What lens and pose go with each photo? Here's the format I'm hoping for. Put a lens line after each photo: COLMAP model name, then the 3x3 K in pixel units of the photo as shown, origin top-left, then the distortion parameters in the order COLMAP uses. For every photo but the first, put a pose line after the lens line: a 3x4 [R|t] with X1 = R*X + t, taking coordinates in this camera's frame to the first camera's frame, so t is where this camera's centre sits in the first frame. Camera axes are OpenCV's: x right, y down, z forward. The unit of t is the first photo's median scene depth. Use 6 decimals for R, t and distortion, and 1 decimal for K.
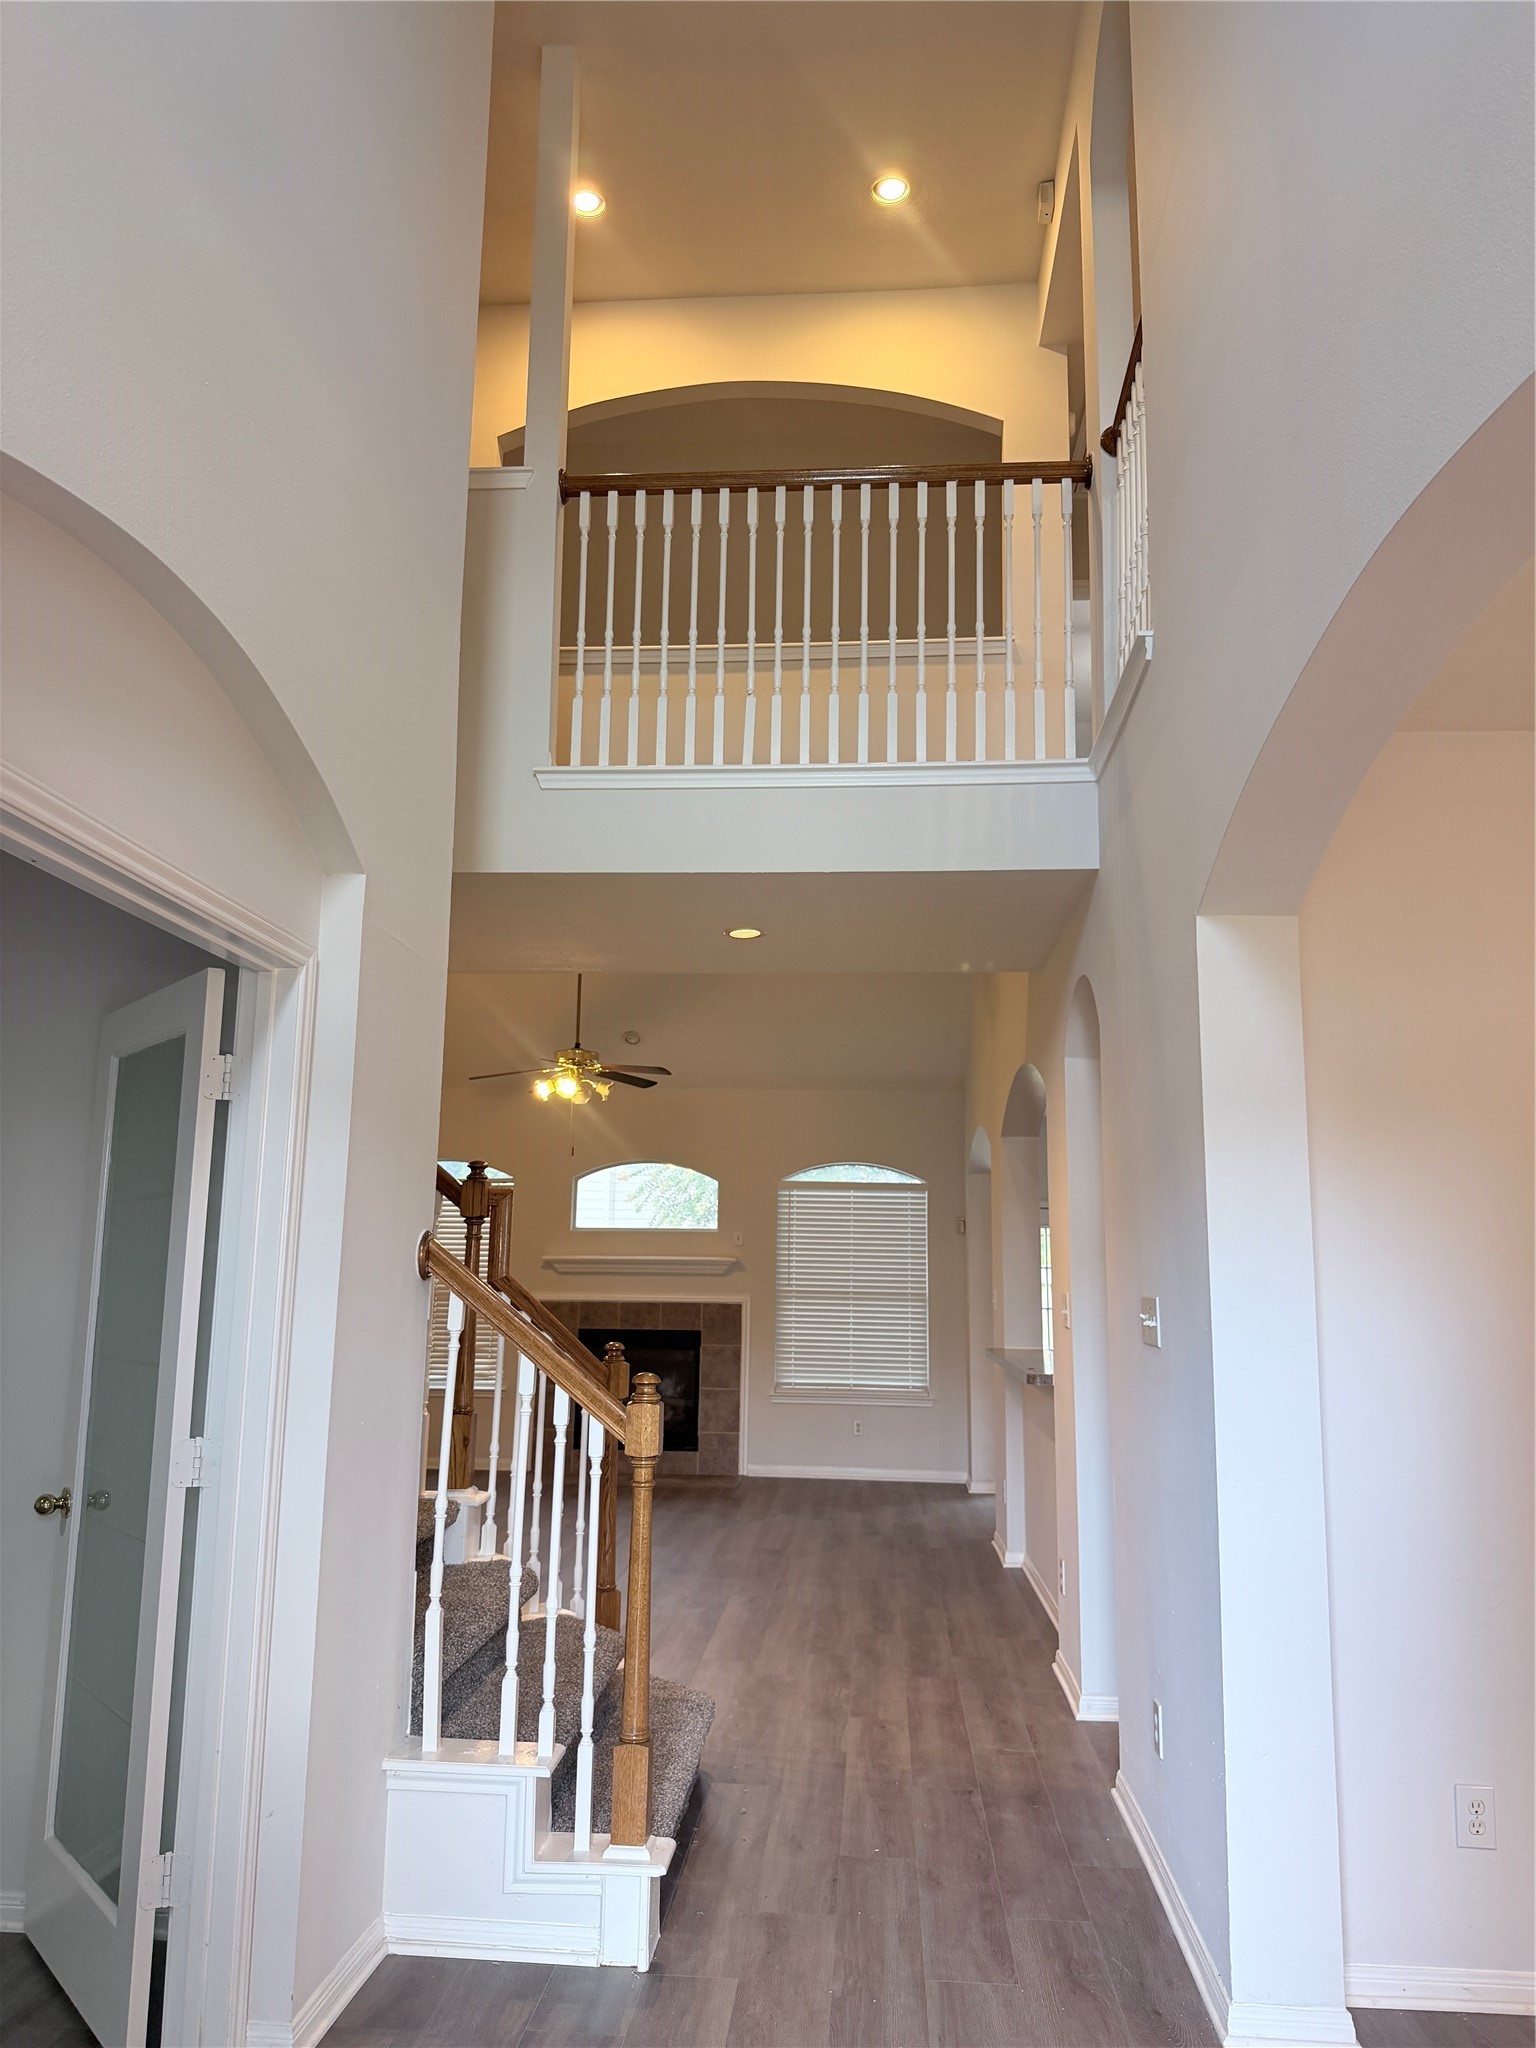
lens RADIAL K [[1414.7, 0, 768.0], [0, 1414.7, 1024.0], [0, 0, 1]] dist [0.098188, -0.000084]
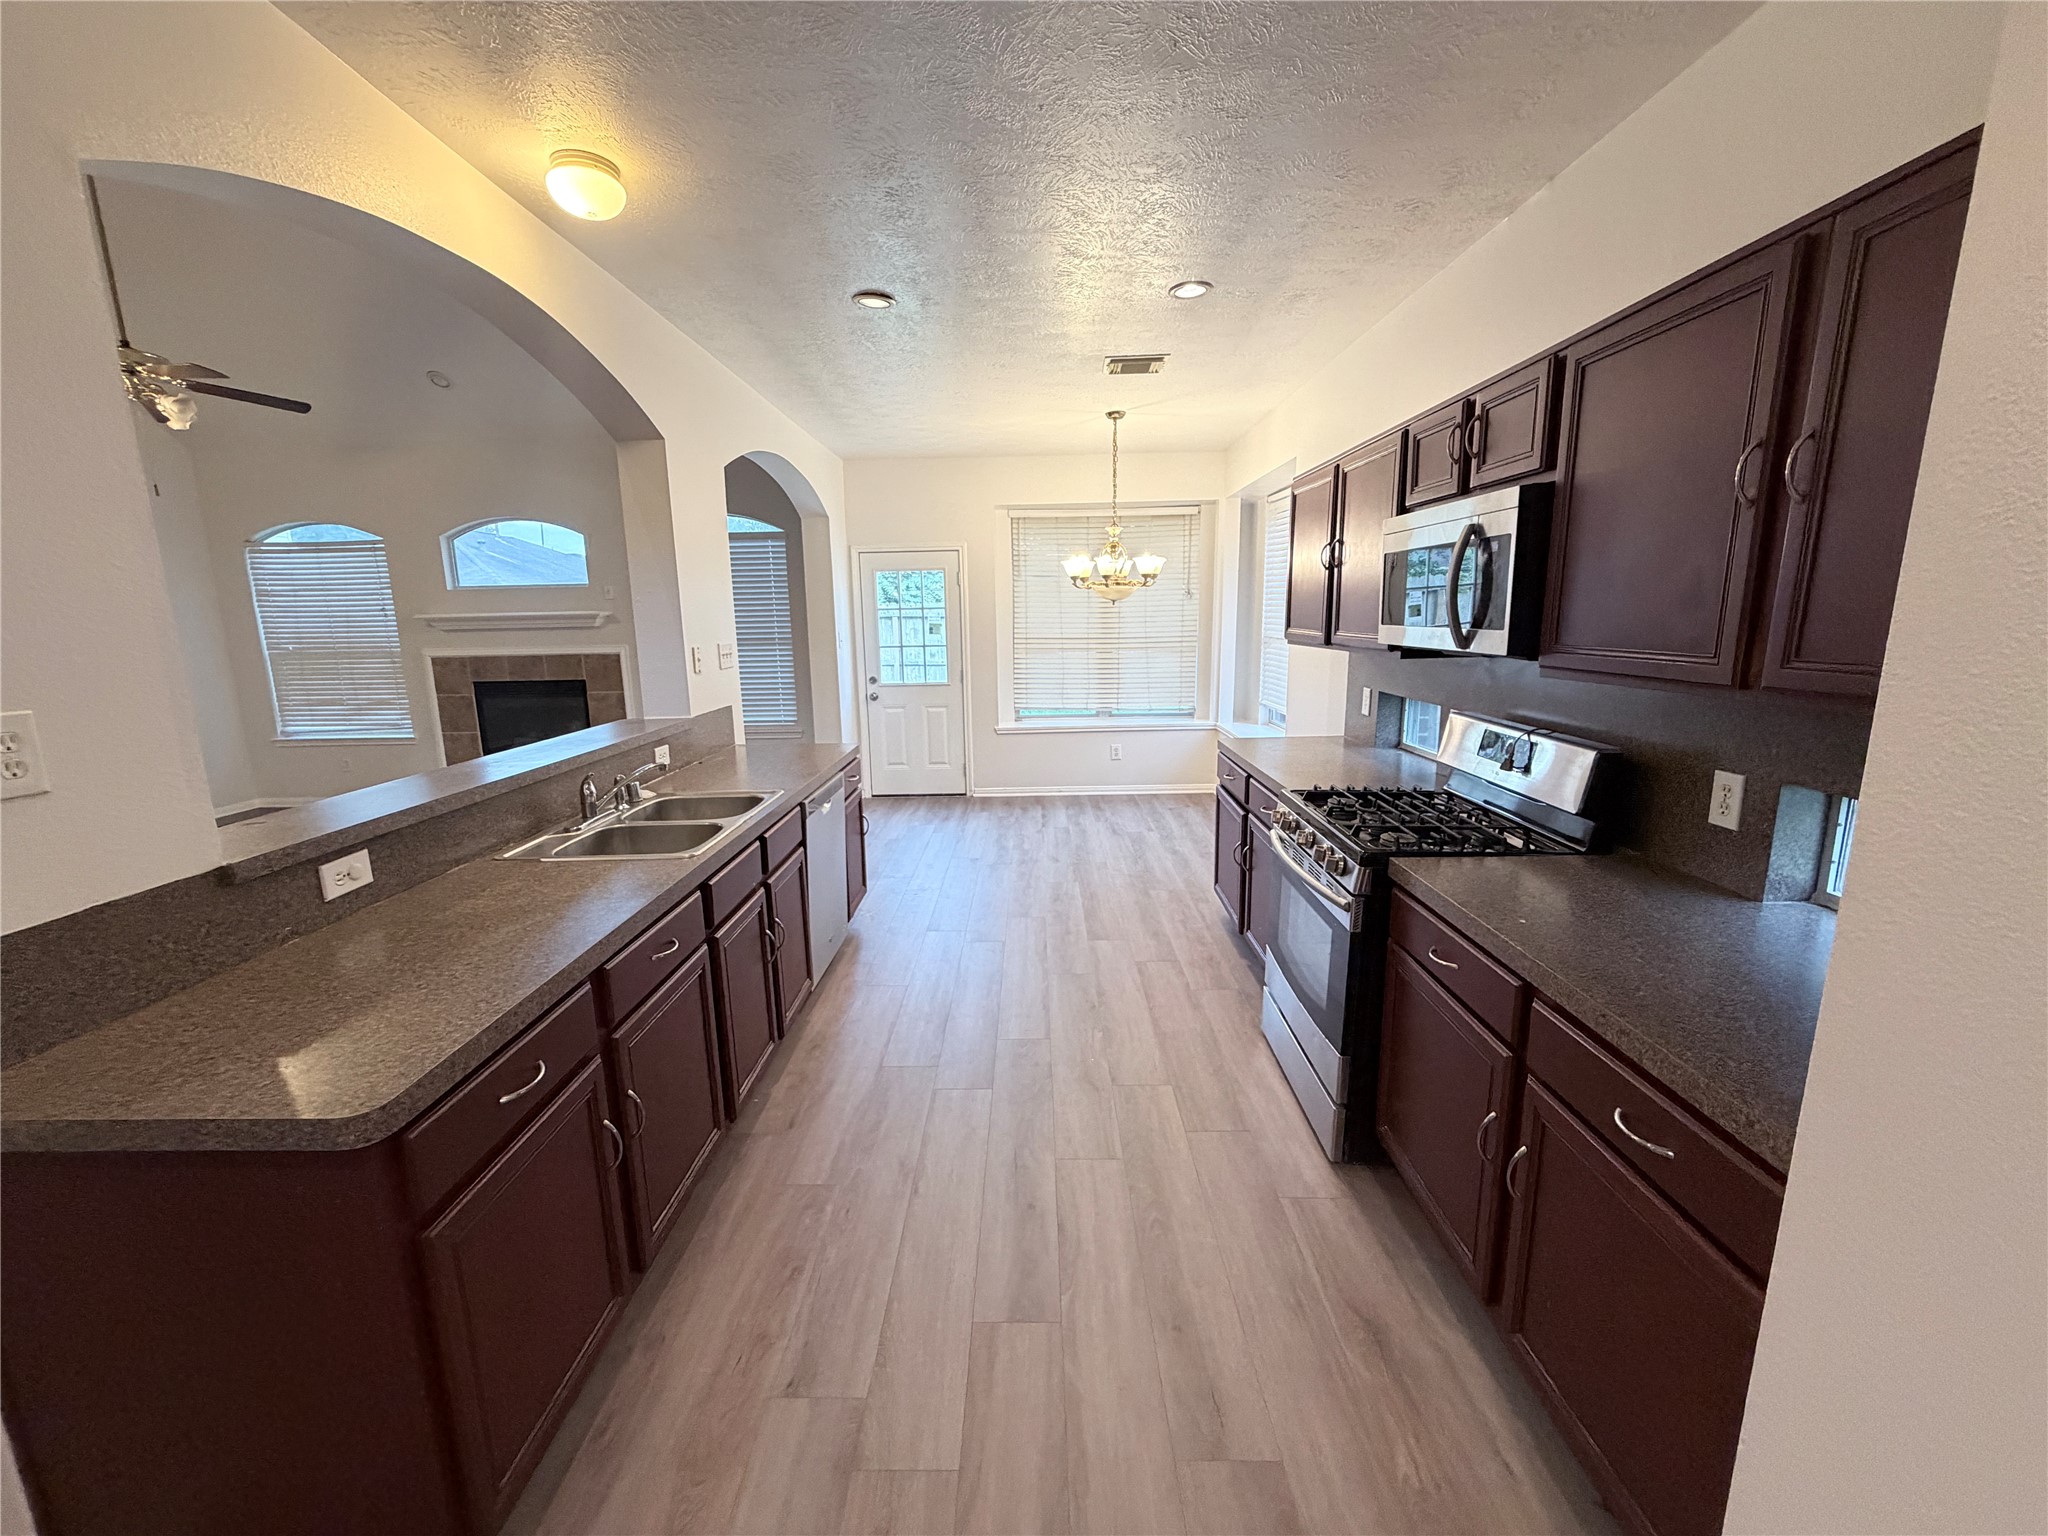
lens RADIAL K [[817.6, 0, 1017.2], [0, 817.6, 771.1], [0, 0, 1]] dist [-0.000864, 0.000159]
pose [[0.997545, -0.046862, 0.052042, 0.242656], [0.024853, 0.931641, 0.362530, 0.063709], [-0.065473, -0.360346, 0.930518, 0.375077]]
